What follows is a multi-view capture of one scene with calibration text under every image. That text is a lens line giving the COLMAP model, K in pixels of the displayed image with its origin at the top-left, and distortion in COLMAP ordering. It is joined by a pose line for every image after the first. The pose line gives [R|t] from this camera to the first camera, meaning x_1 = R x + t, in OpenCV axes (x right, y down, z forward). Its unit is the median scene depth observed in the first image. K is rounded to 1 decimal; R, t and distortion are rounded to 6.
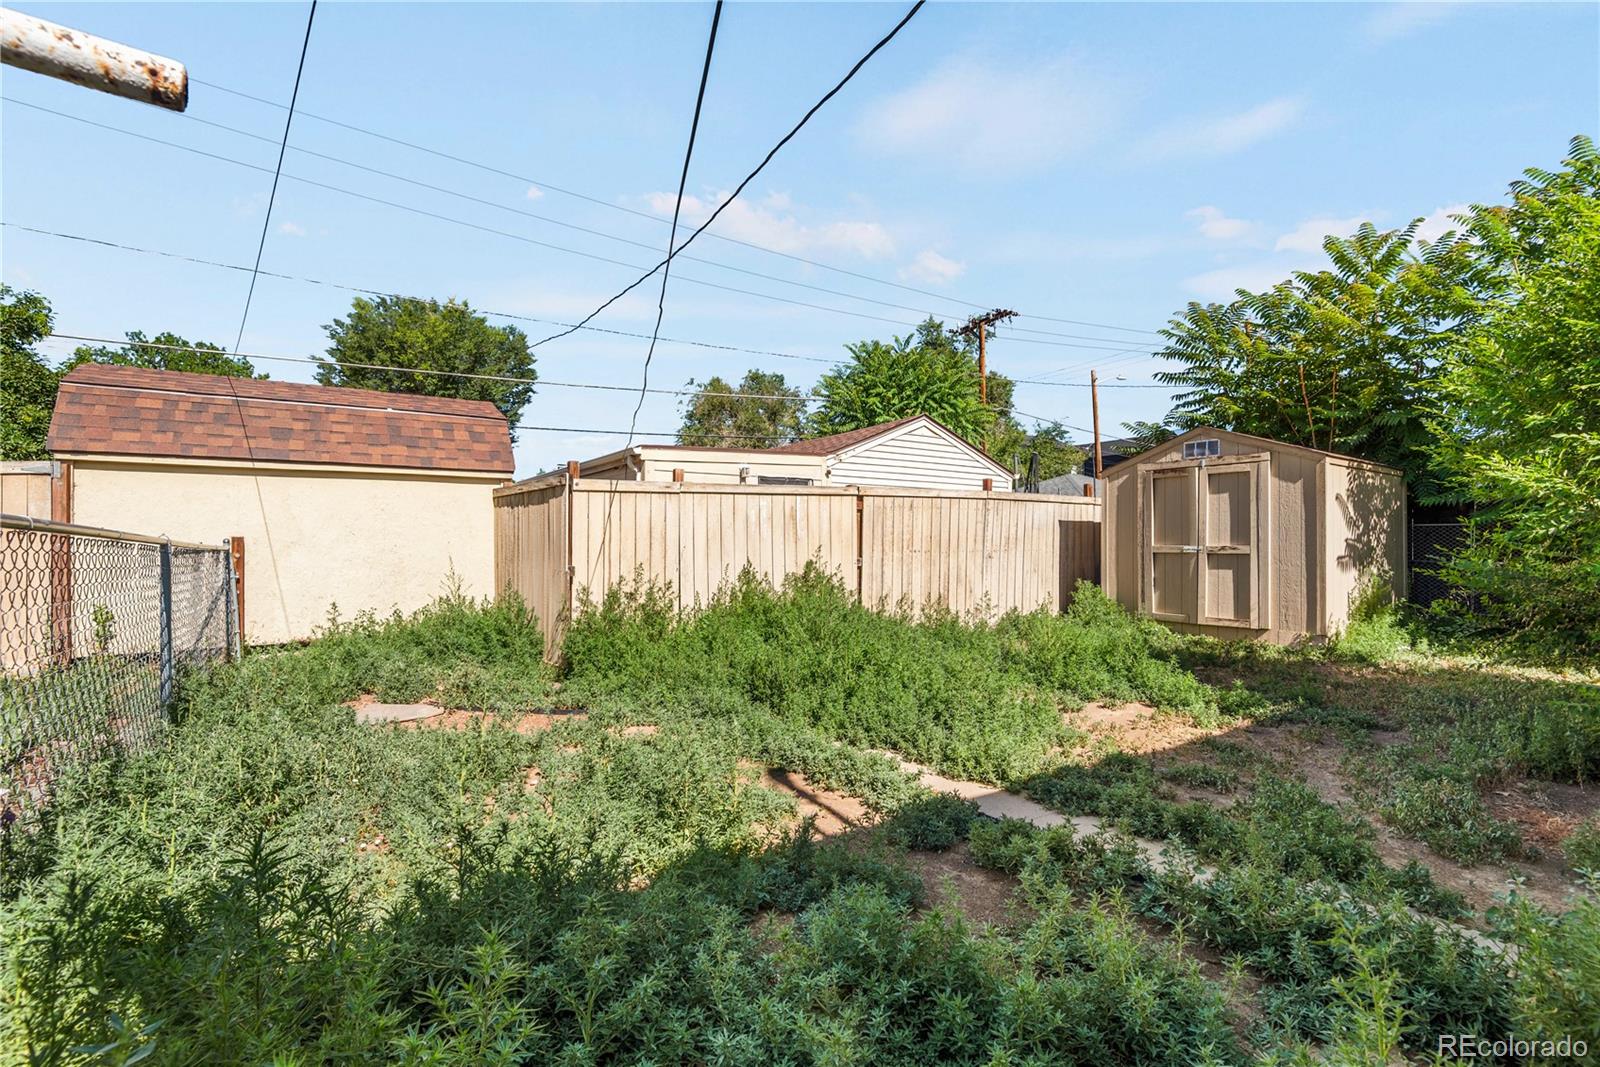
lens RADIAL K [[736.0, 0, 769.8], [0, 736.0, 565.9], [0, 0, 1]] dist [0.029047, -0.015078]
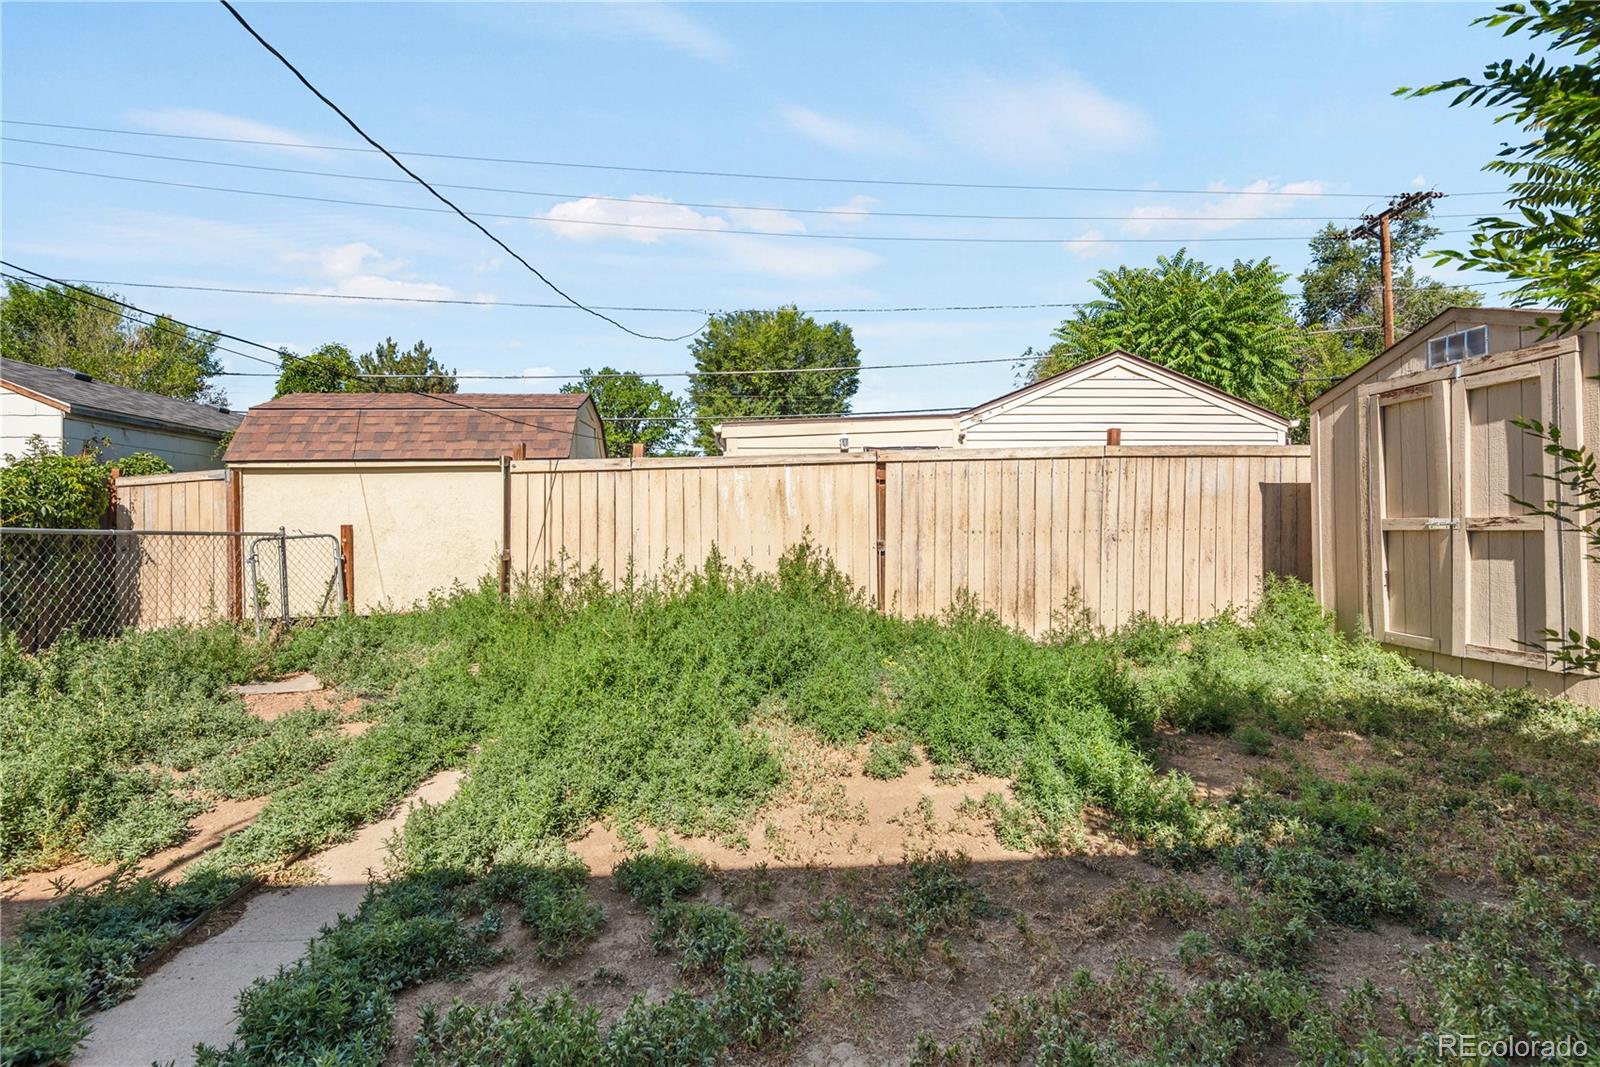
lens RADIAL K [[736.0, 0, 810.6], [0, 736.0, 536.3], [0, 0, 1]] dist [0.029047, -0.015078]
pose [[0.871552, -0.006583, -0.490260, 0.429824], [-0.003471, 0.999802, -0.019596, 0.000138], [0.490291, 0.018781, 0.871356, 0.262598]]
